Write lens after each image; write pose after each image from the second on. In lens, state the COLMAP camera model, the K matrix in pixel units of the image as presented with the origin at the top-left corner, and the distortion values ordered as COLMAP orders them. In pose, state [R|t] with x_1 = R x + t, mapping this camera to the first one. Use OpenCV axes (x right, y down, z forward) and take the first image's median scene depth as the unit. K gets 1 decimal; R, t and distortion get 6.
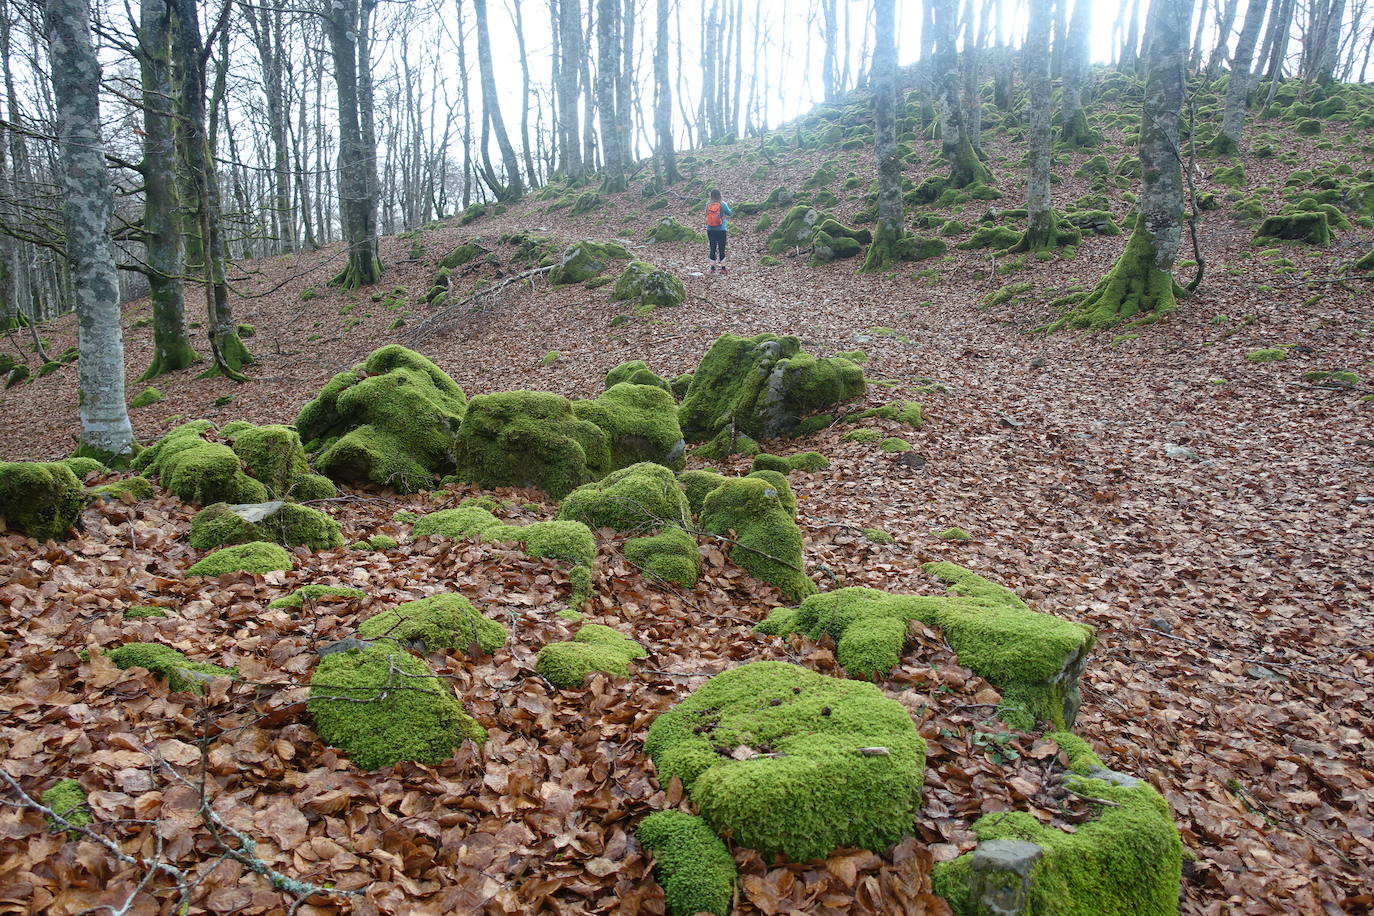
lens RADIAL K [[943.2, 0, 687.7], [0, 943.2, 458.9], [0, 0, 1]] dist [0.007544, -0.000357]
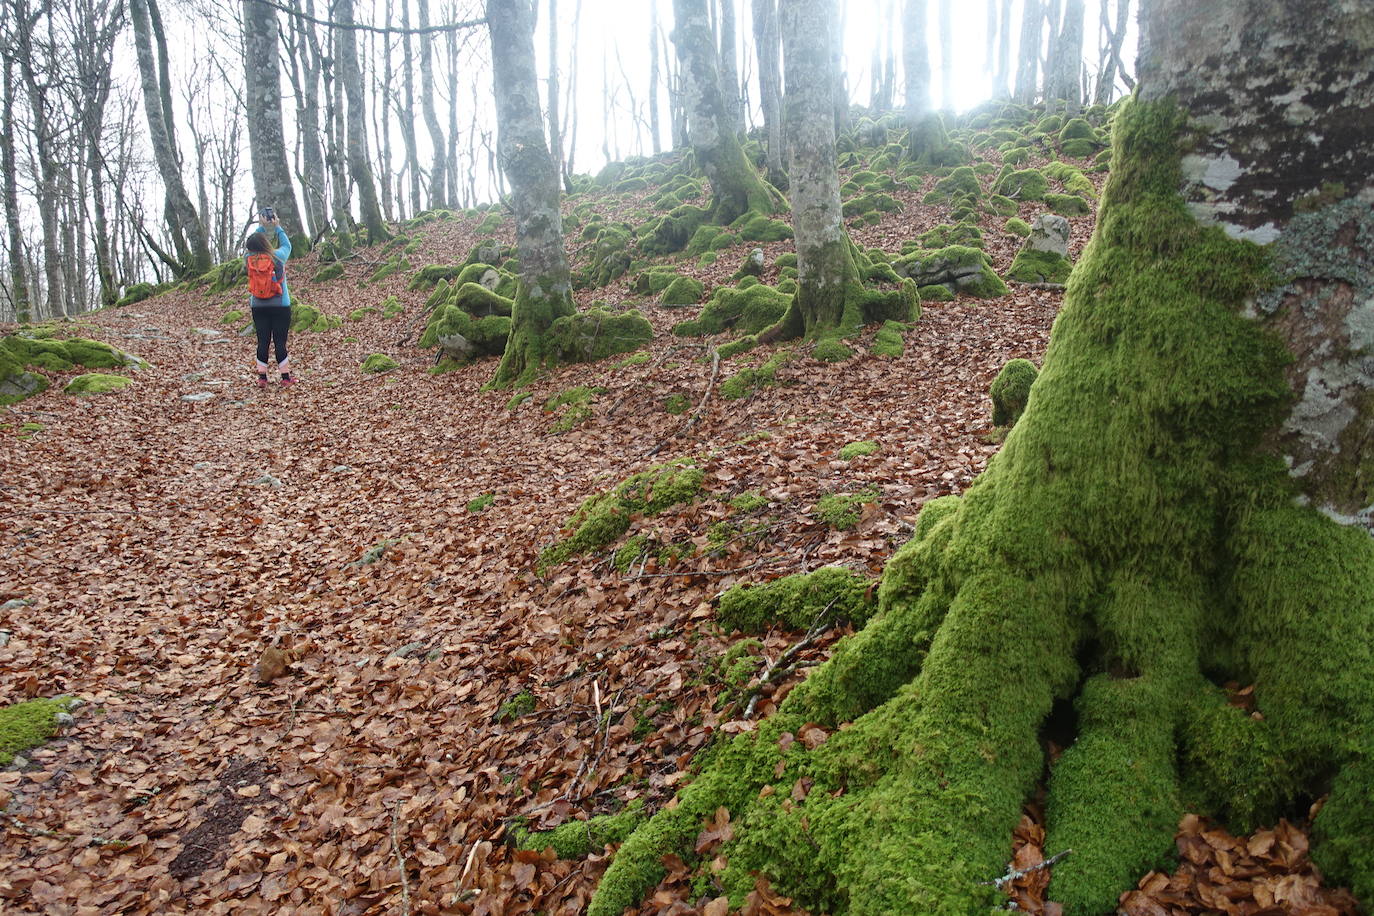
lens RADIAL K [[943.2, 0, 686.4], [0, 943.2, 455.9], [0, 0, 1]] dist [0.007544, -0.000357]
pose [[0.995151, -0.041029, 0.089394, 0.248906], [0.048426, 0.995437, -0.082217, -0.124660], [-0.085613, 0.086147, 0.992597, 0.544182]]
